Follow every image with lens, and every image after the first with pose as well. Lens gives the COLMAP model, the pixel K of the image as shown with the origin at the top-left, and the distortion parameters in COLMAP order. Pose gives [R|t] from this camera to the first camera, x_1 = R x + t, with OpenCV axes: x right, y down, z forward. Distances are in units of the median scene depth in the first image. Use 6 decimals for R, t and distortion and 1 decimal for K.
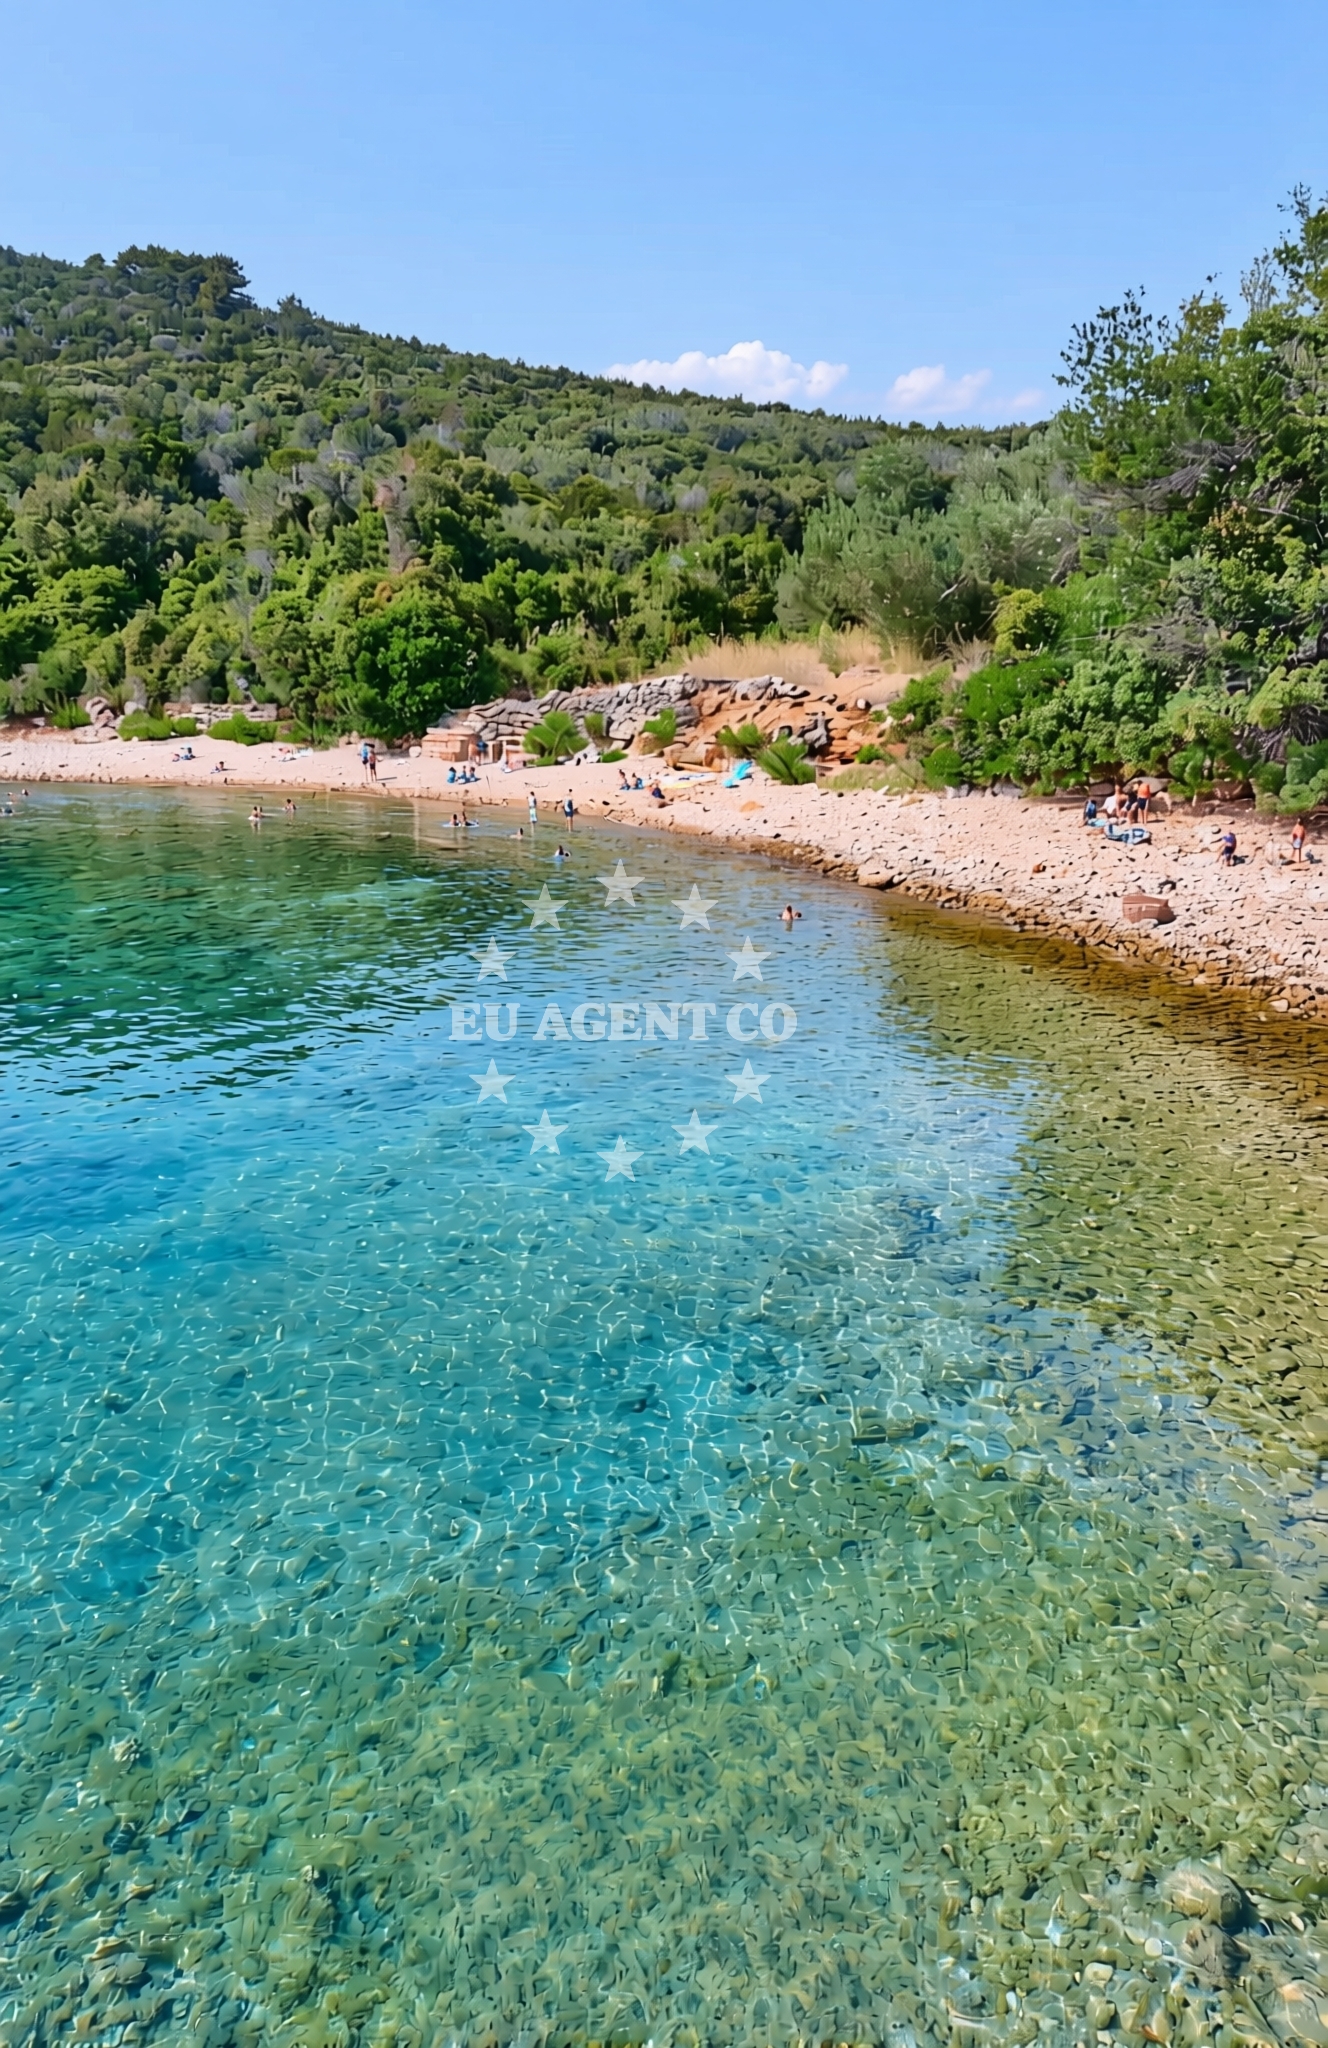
lens RADIAL K [[1264.6, 0, 660.5], [0, 1264.6, 1016.9], [0, 0, 1]] dist [-0.001834, 0.004446]
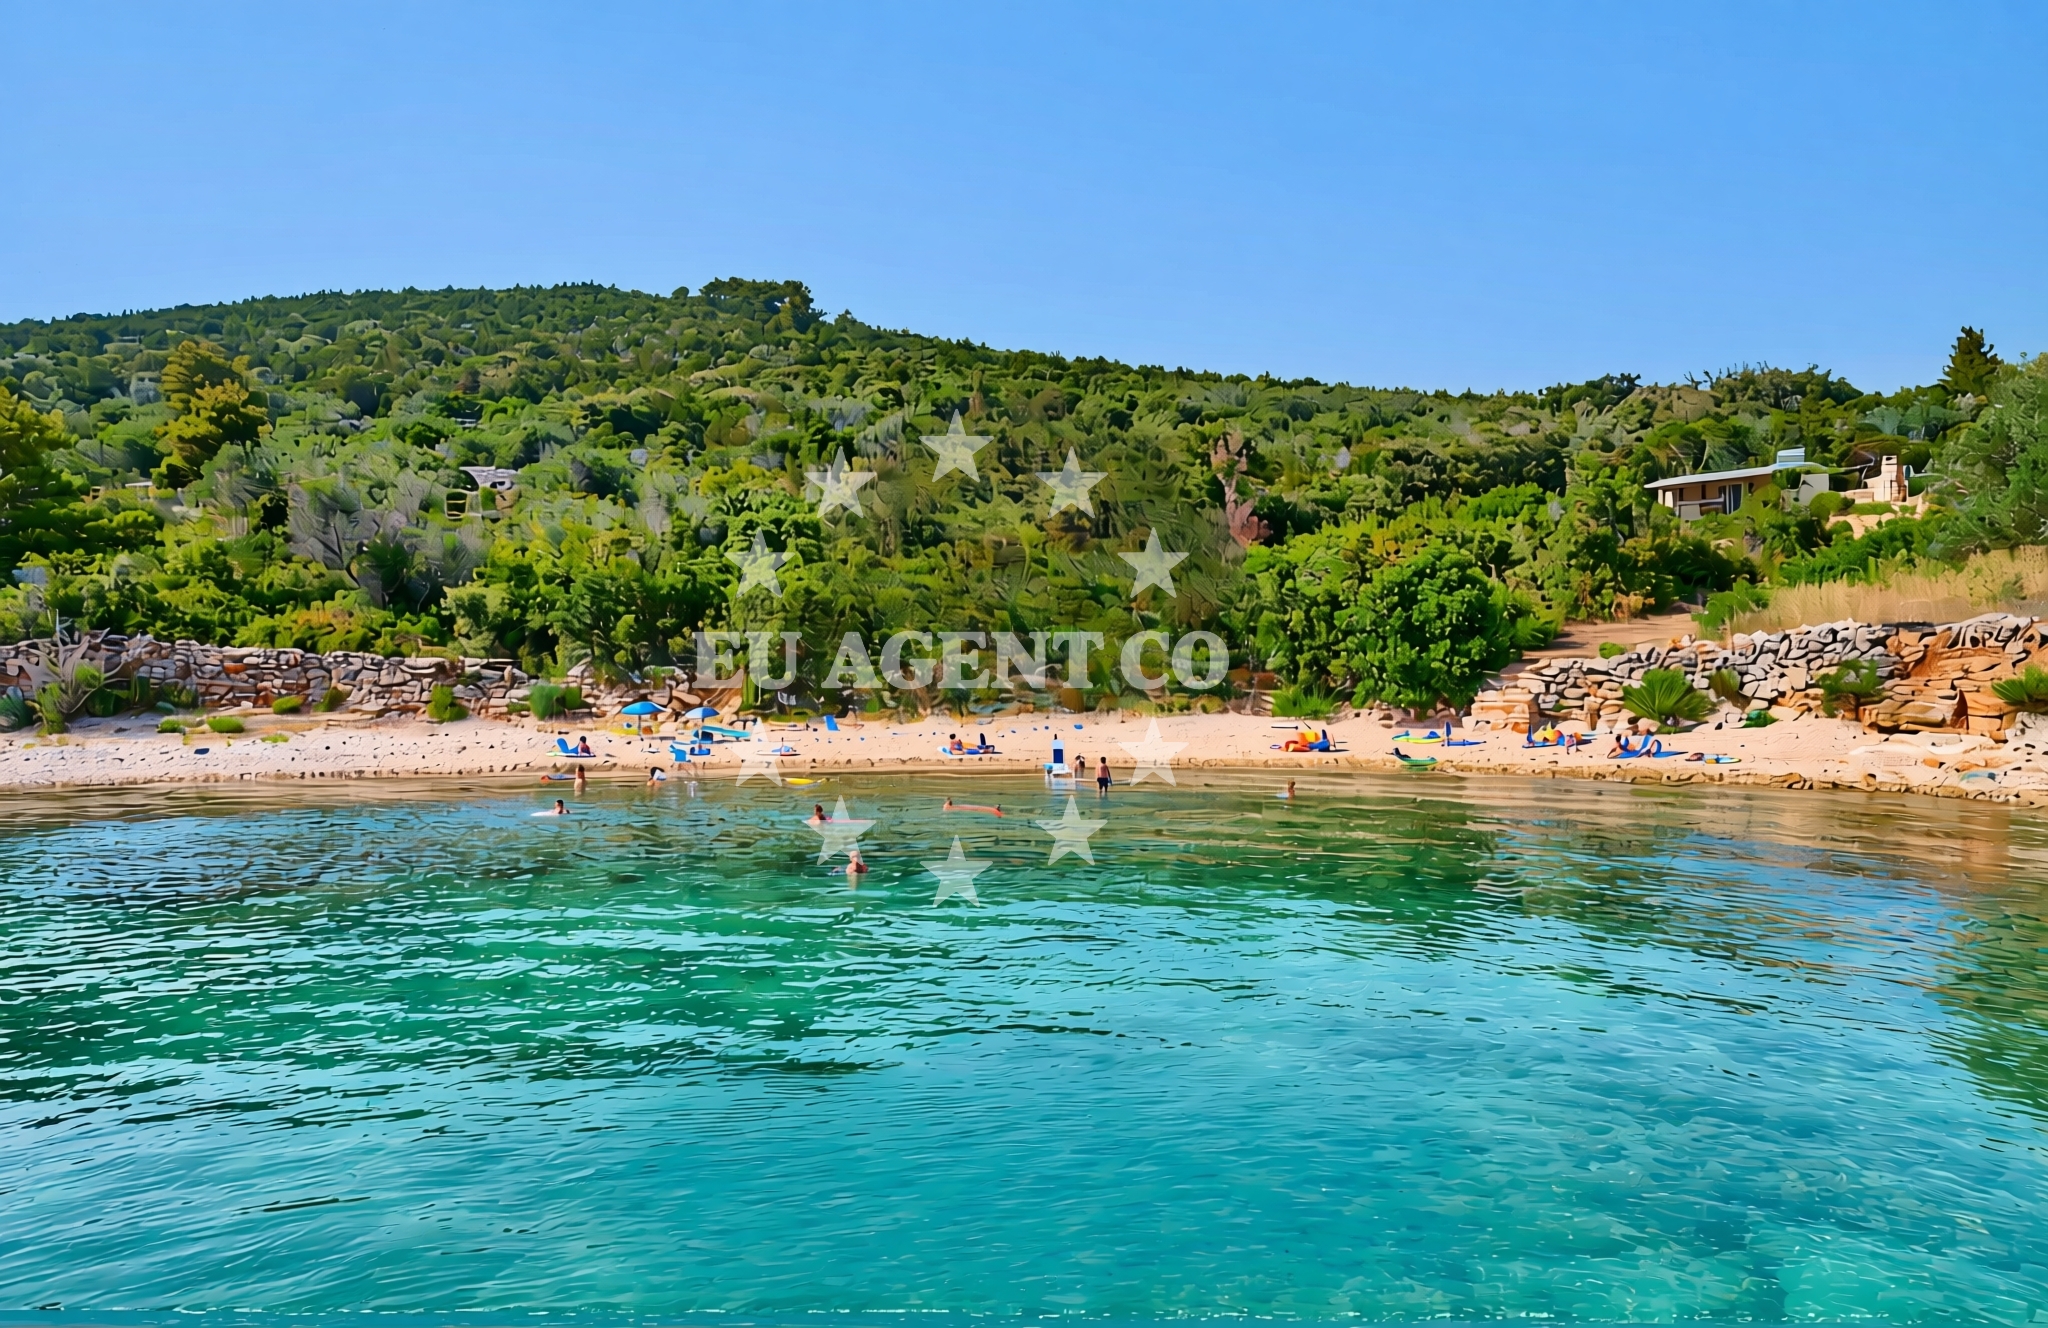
lens RADIAL K [[1324.5, 0, 1002.1], [0, 1324.5, 647.7], [0, 0, 1]] dist [-0.032689, 0.005596]
pose [[0.992726, -0.033241, -0.115719, -0.394724], [0.002359, 0.966318, -0.257339, -0.030997], [0.120376, 0.255194, 0.959367, 0.107236]]
